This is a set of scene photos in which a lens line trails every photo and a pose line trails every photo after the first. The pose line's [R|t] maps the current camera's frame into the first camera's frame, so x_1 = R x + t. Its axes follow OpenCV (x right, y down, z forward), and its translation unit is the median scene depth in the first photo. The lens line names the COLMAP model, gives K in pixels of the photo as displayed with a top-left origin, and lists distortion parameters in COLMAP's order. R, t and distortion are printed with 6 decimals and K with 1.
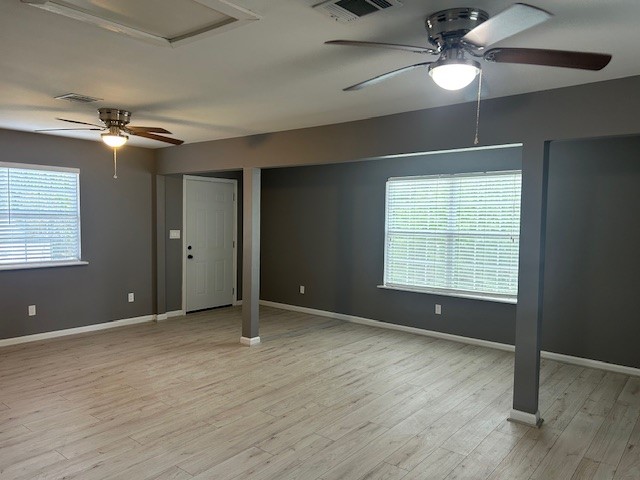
lens RADIAL K [[479.0, 0, 320.0], [0, 479.0, 240.0], [0, 0, 1]] dist [0.105206, -0.154574]
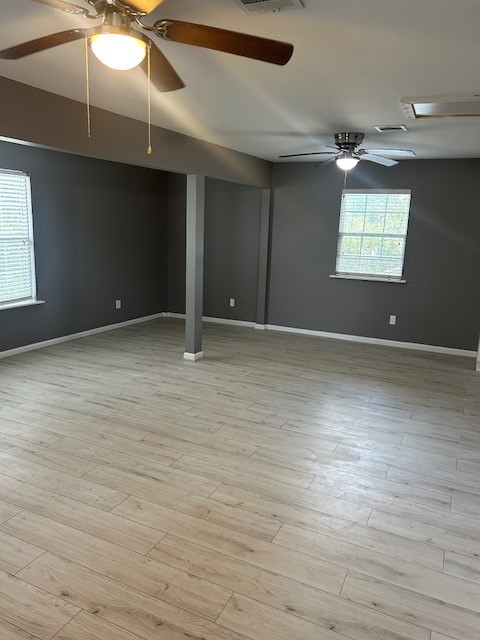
lens RADIAL K [[479.0, 0, 240.0], [0, 479.0, 320.0], [0, 0, 1]] dist [0.105206, -0.154574]
pose [[-0.238202, -0.210364, 0.948160, -0.790729], [0.015834, 0.975290, 0.220361, -0.066166], [-0.971087, 0.067504, -0.228985, 0.903428]]
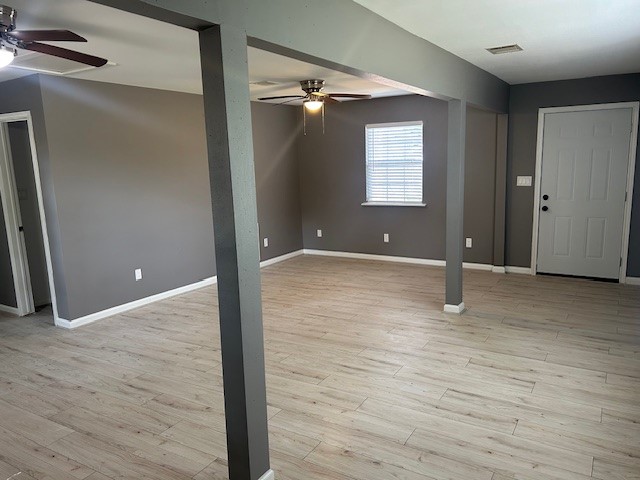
lens RADIAL K [[479.0, 0, 320.0], [0, 479.0, 240.0], [0, 0, 1]] dist [0.105206, -0.154574]
pose [[0.137214, 0.142979, -0.980168, 0.759513], [-0.022203, 0.989723, 0.141264, -0.031870], [0.990293, 0.002380, 0.138978, 0.754688]]
